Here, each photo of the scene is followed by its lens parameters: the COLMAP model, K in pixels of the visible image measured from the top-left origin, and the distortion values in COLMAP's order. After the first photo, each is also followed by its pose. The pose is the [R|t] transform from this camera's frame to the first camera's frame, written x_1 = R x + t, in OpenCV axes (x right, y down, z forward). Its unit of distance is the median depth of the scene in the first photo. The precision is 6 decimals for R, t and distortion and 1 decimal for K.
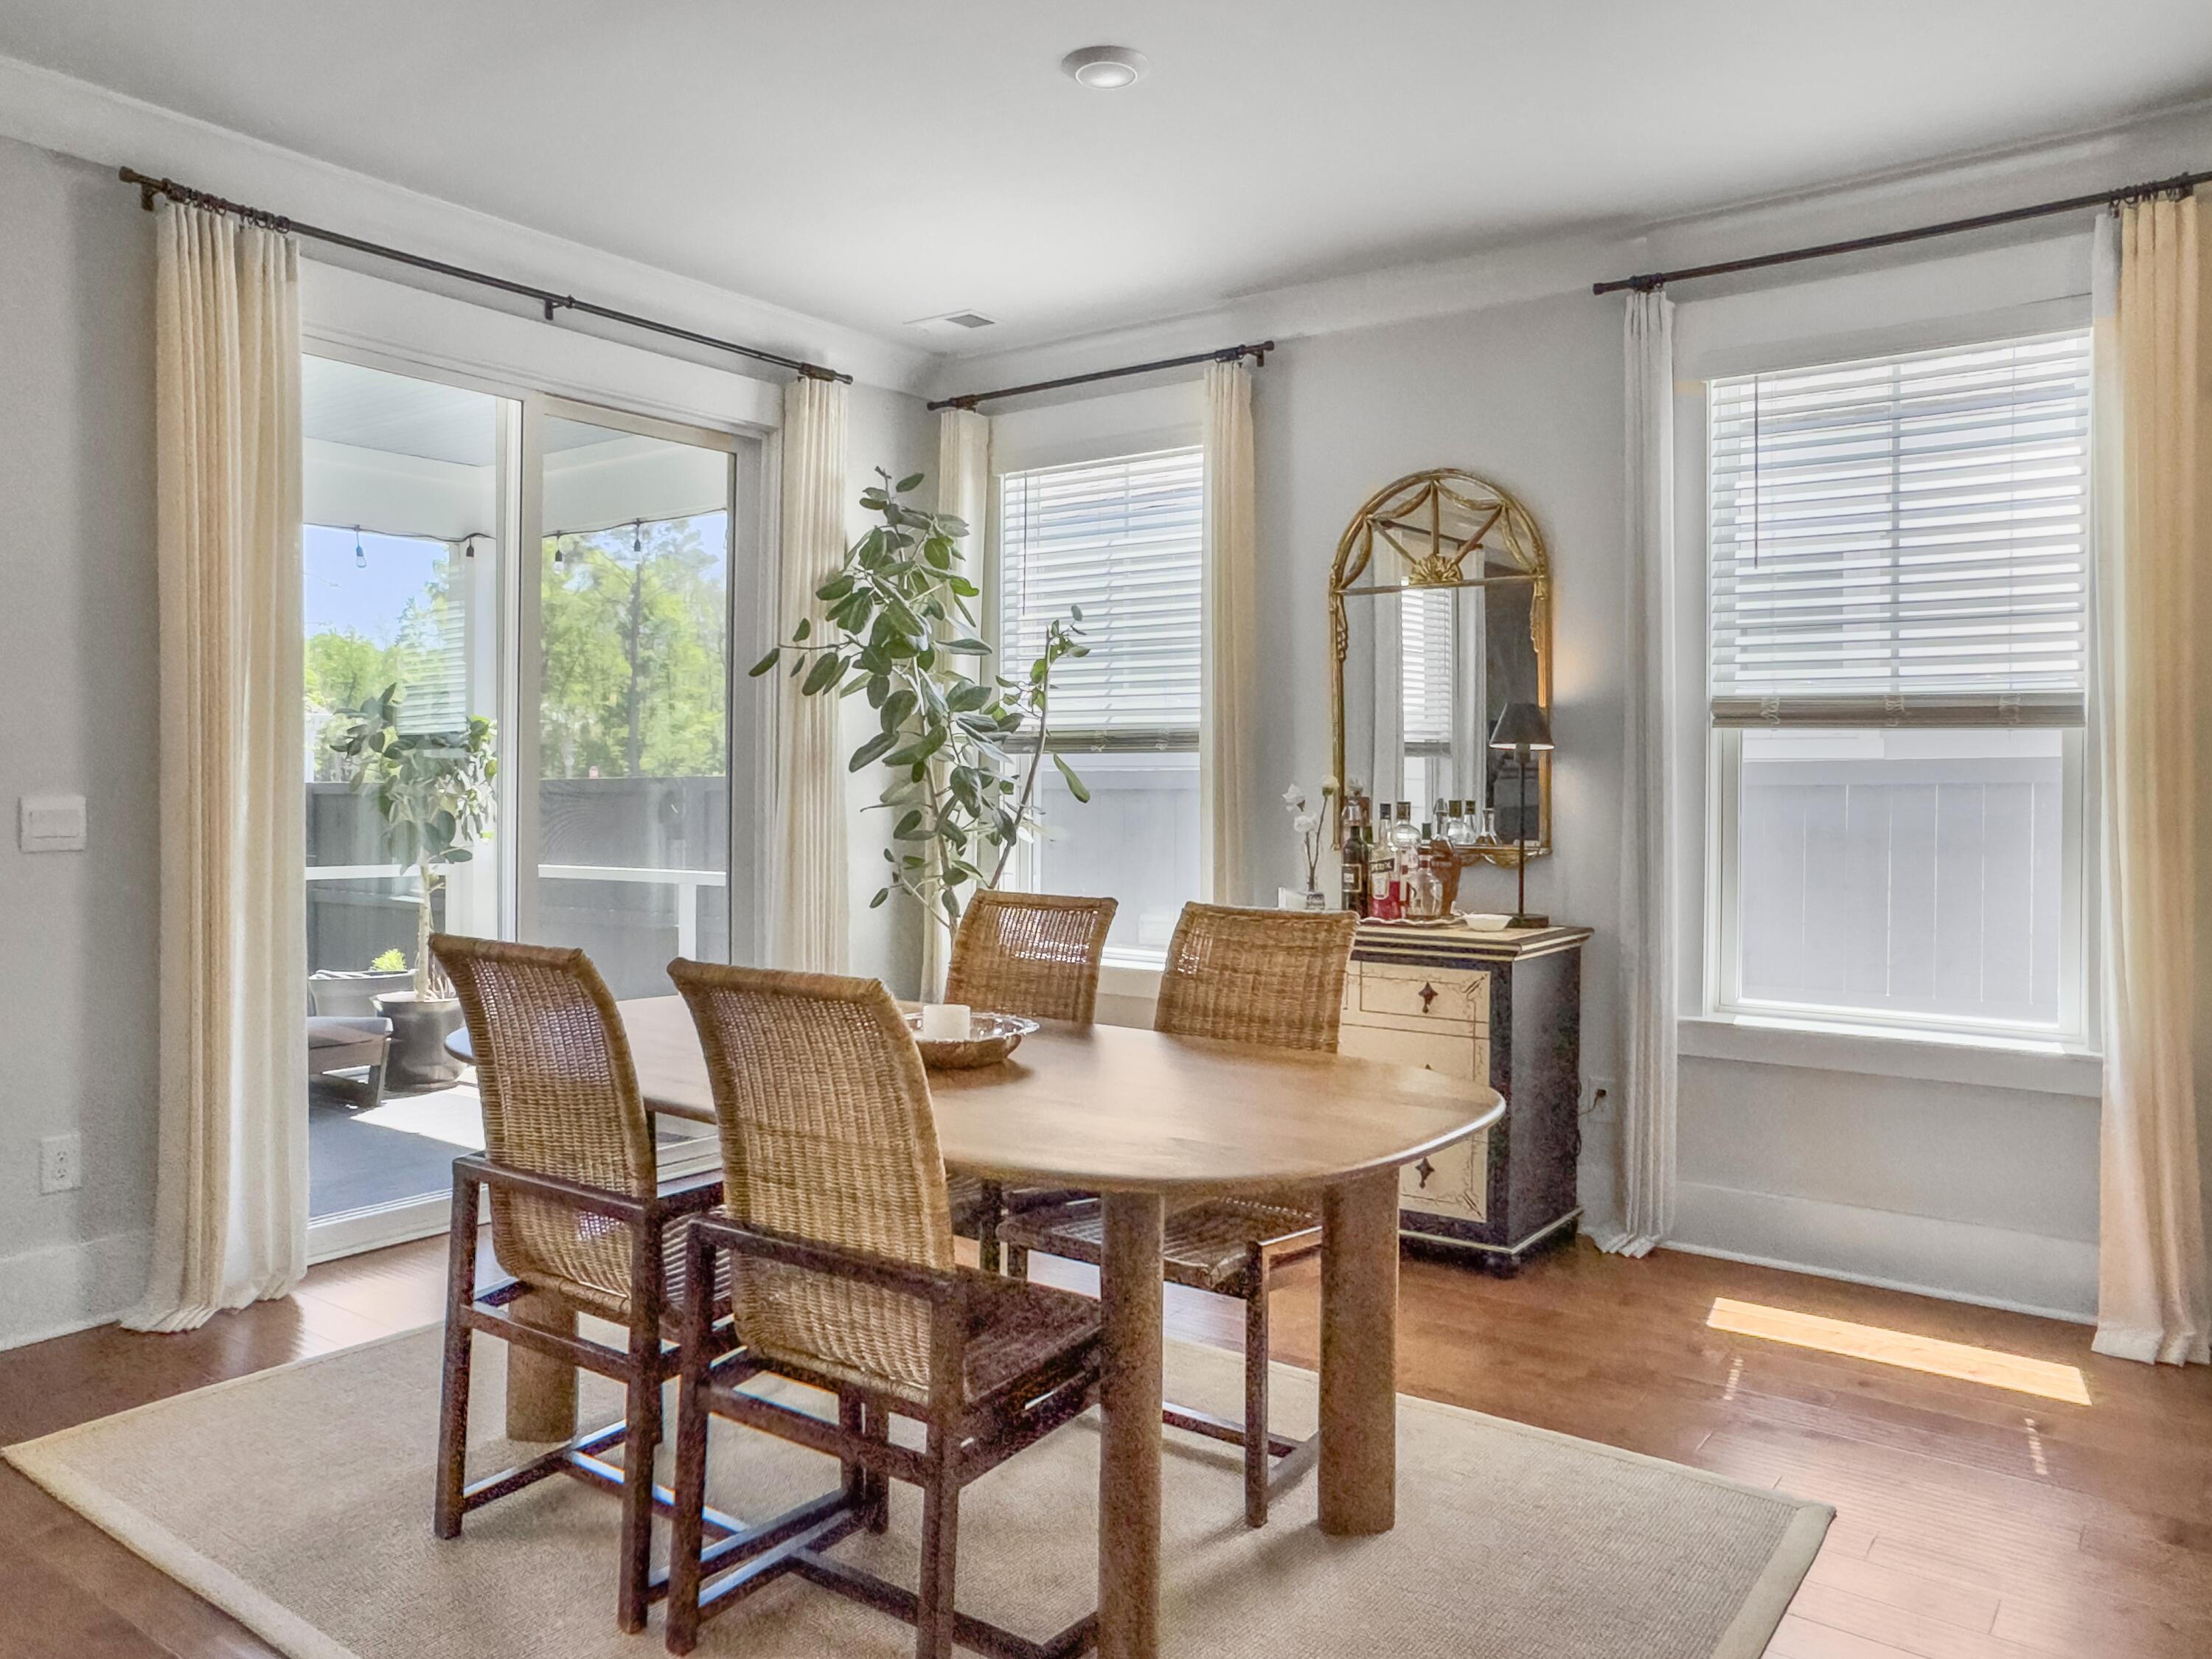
lens RADIAL K [[1581.7, 0, 1087.2], [0, 1581.7, 774.8], [0, 0, 1]] dist [-0.087483, 0.129272]
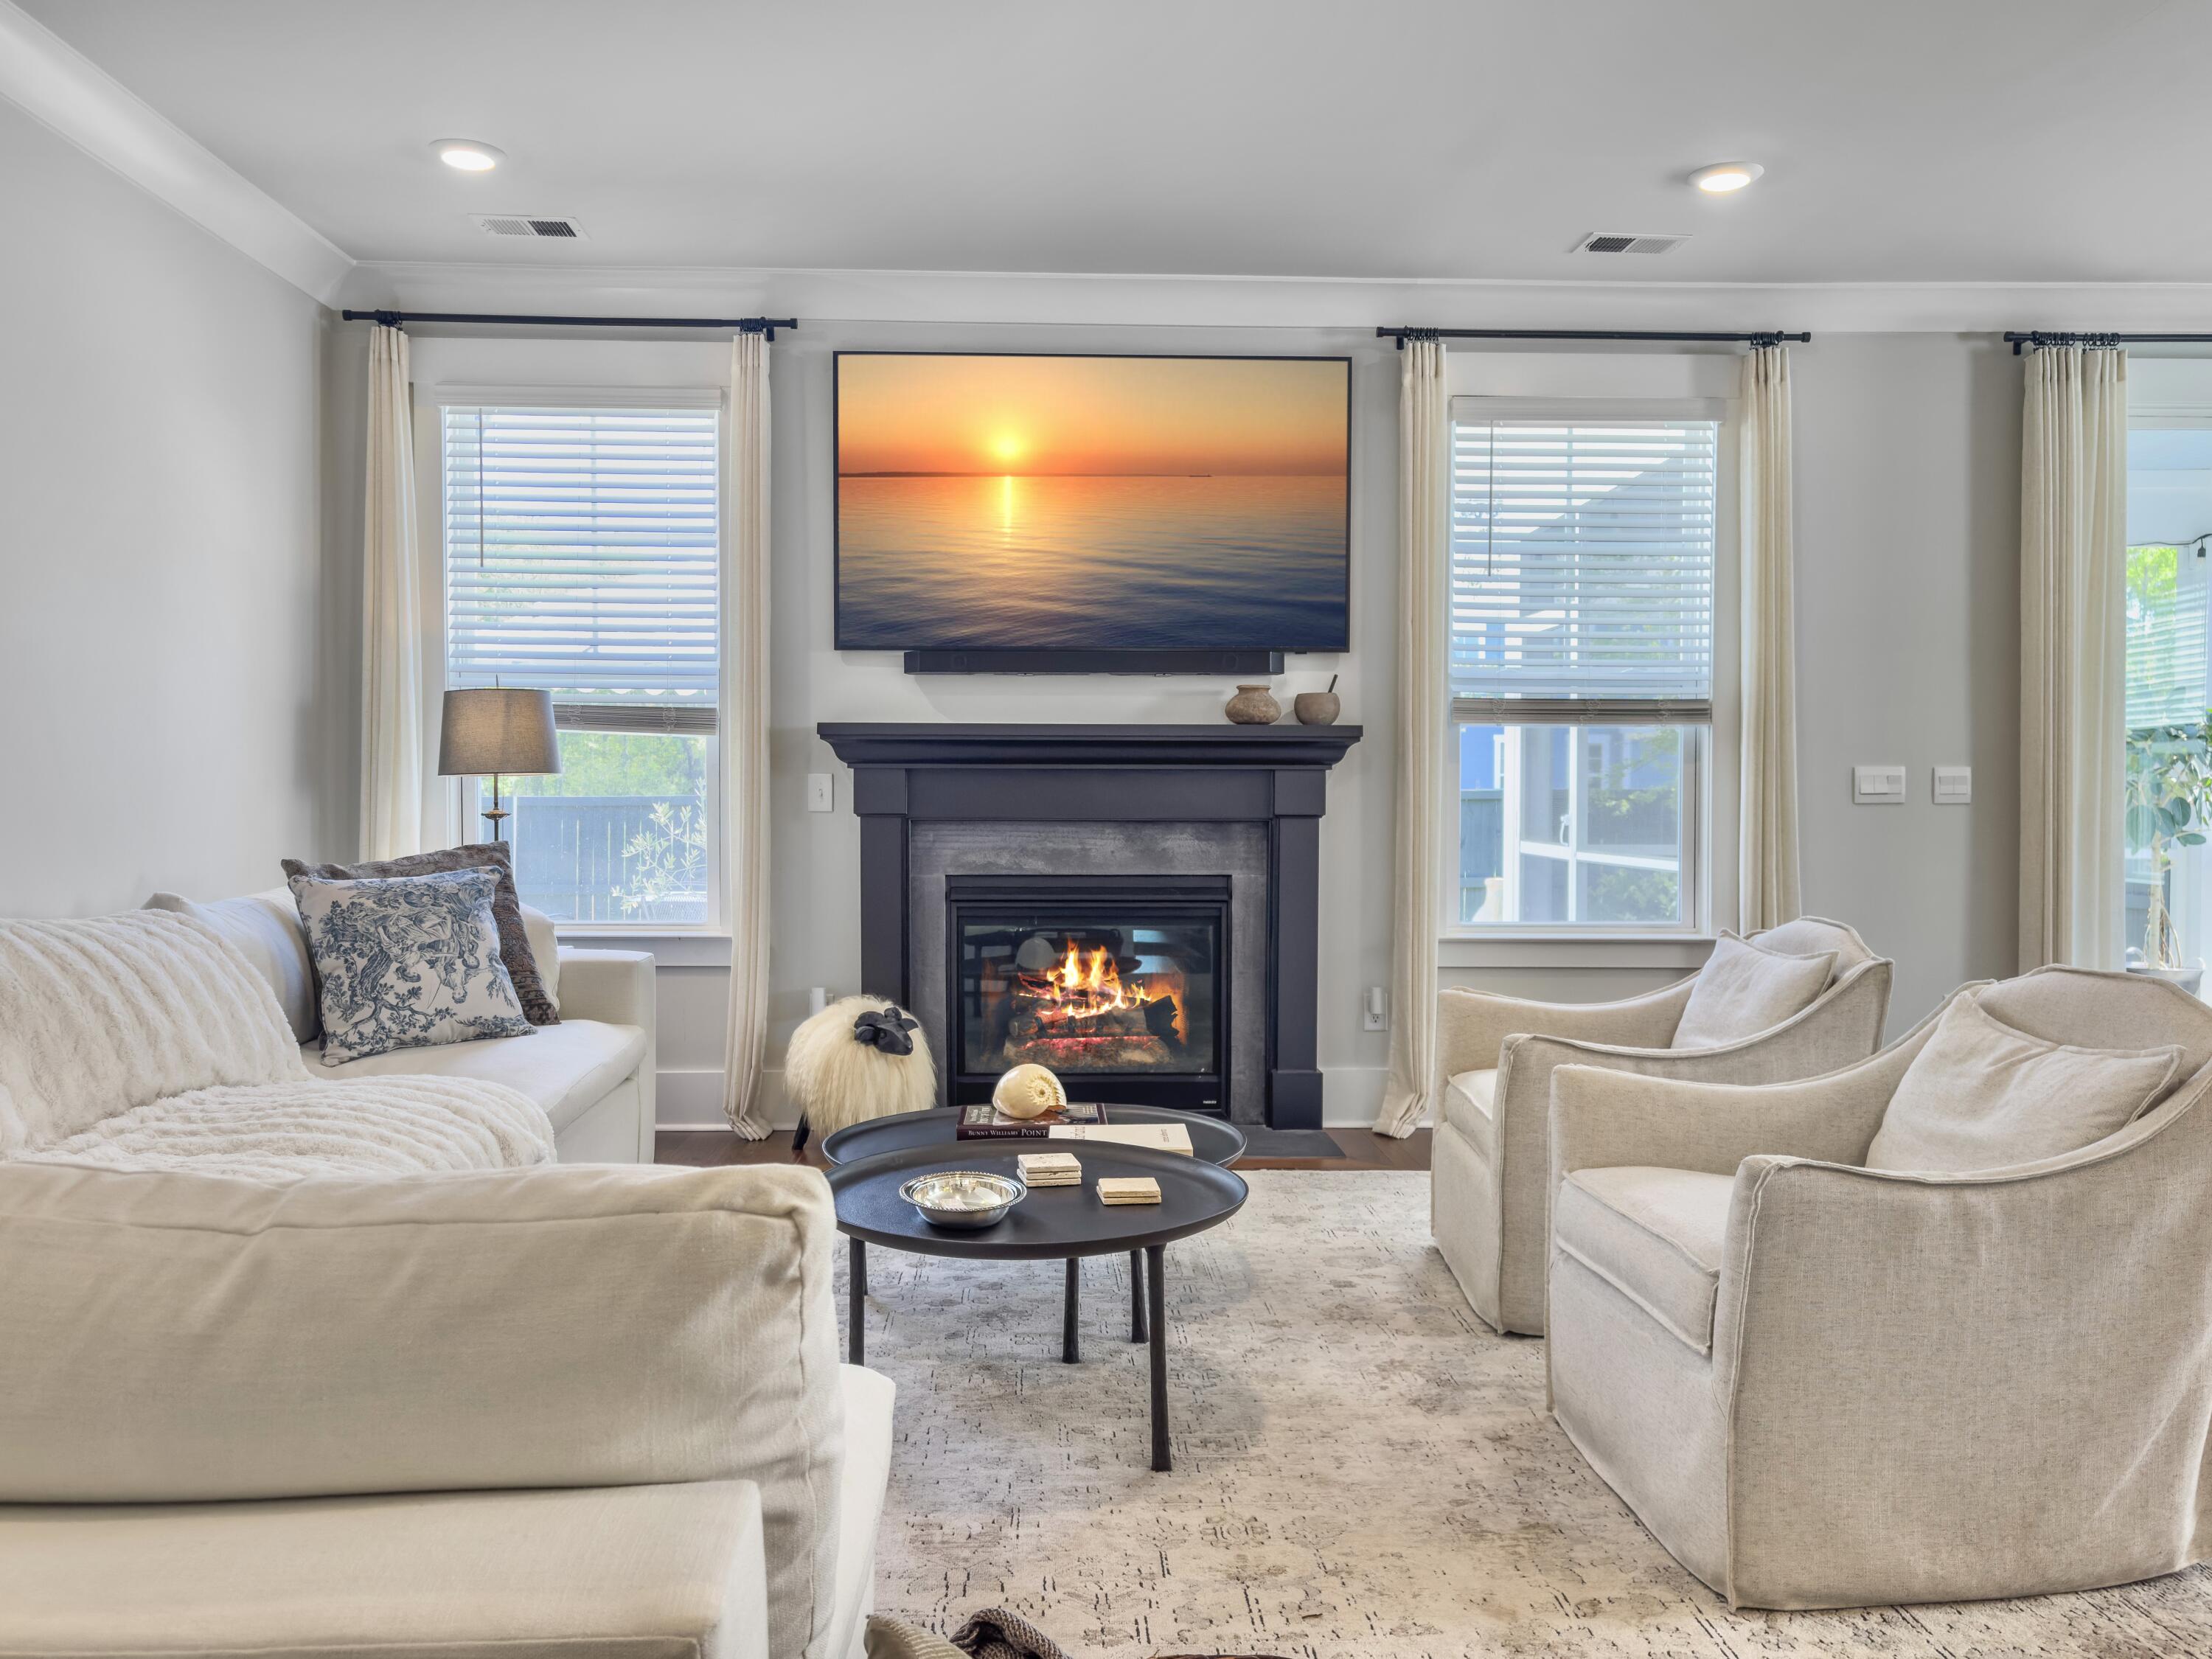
lens RADIAL K [[1707.3, 0, 1106.0], [0, 1707.3, 829.5], [0, 0, 1]] dist [0.033761, -0.004734]
pose [[0.627166, 0.015279, -0.778736, 0.082770], [0.002724, 0.999758, 0.021809, 0.025861], [0.778881, -0.015799, 0.626973, -0.486373]]
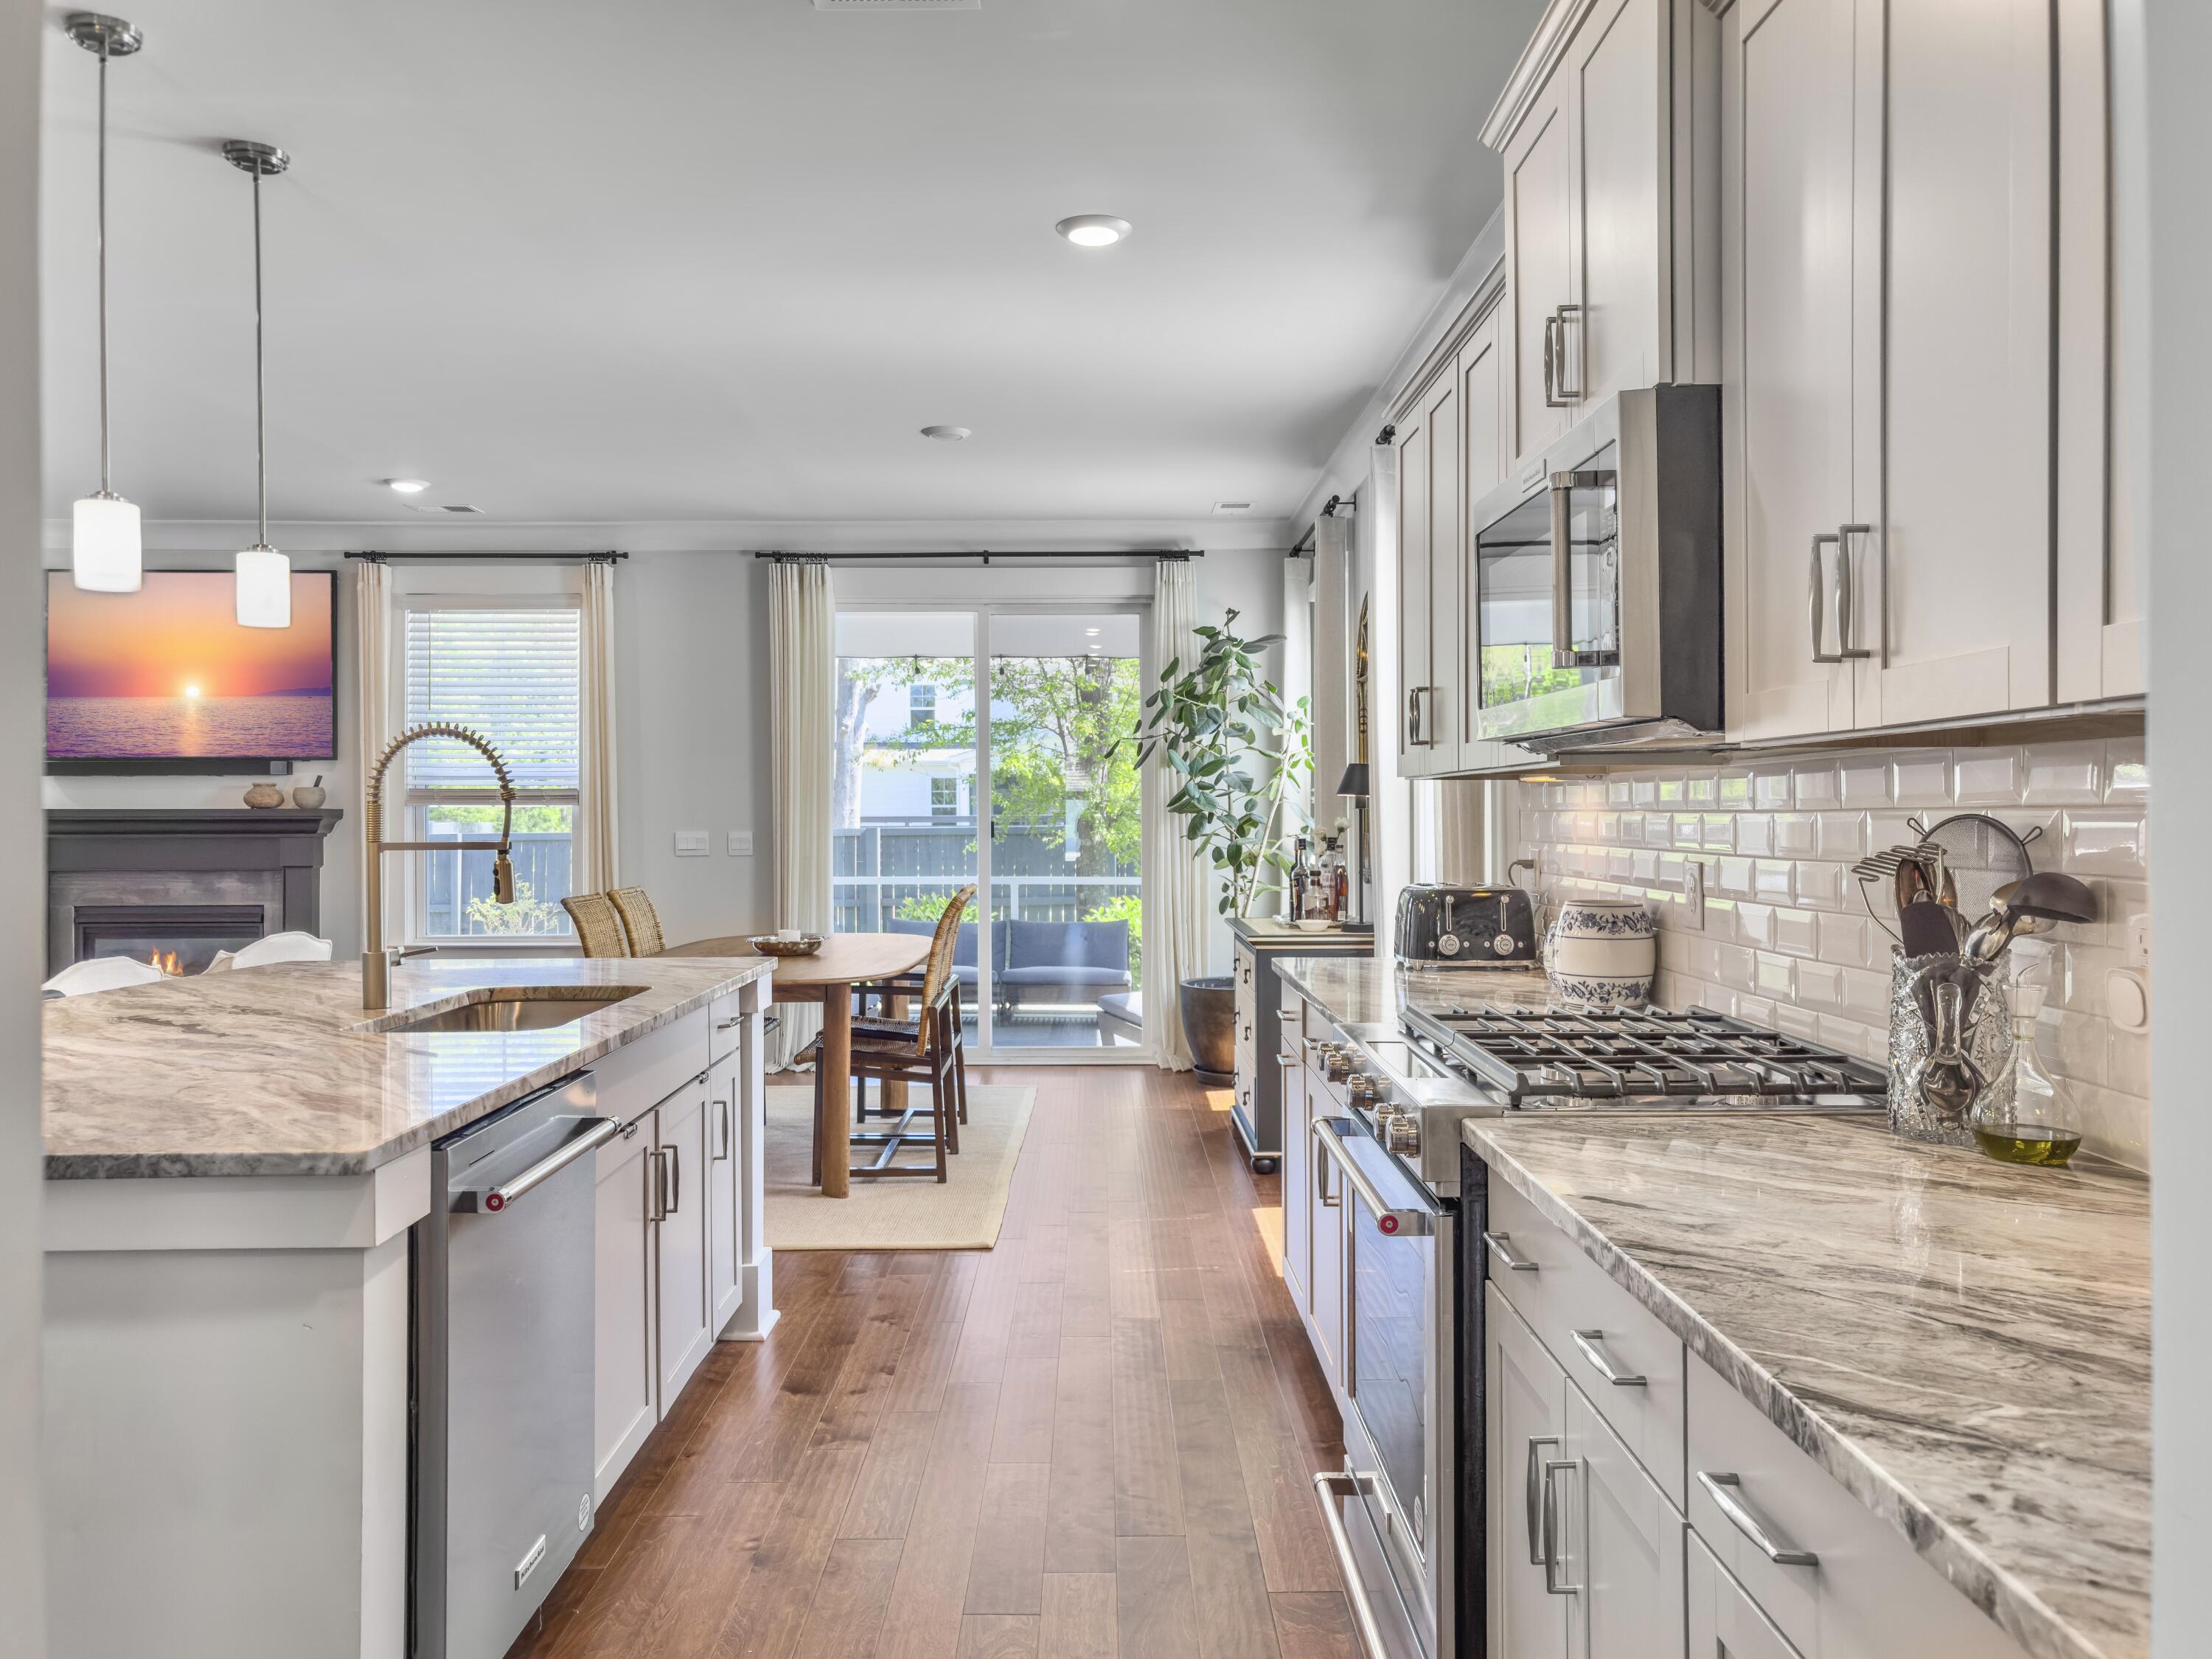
lens RADIAL K [[1583.2, 0, 1100.0], [0, 1583.2, 839.2], [0, 0, 1]] dist [0.014917, -0.001011]
pose [[0.593646, 0.008349, -0.804683, 1.115828], [0.009550, 0.999803, 0.017418, -0.008042], [0.804670, -0.018025, 0.593449, 0.033463]]
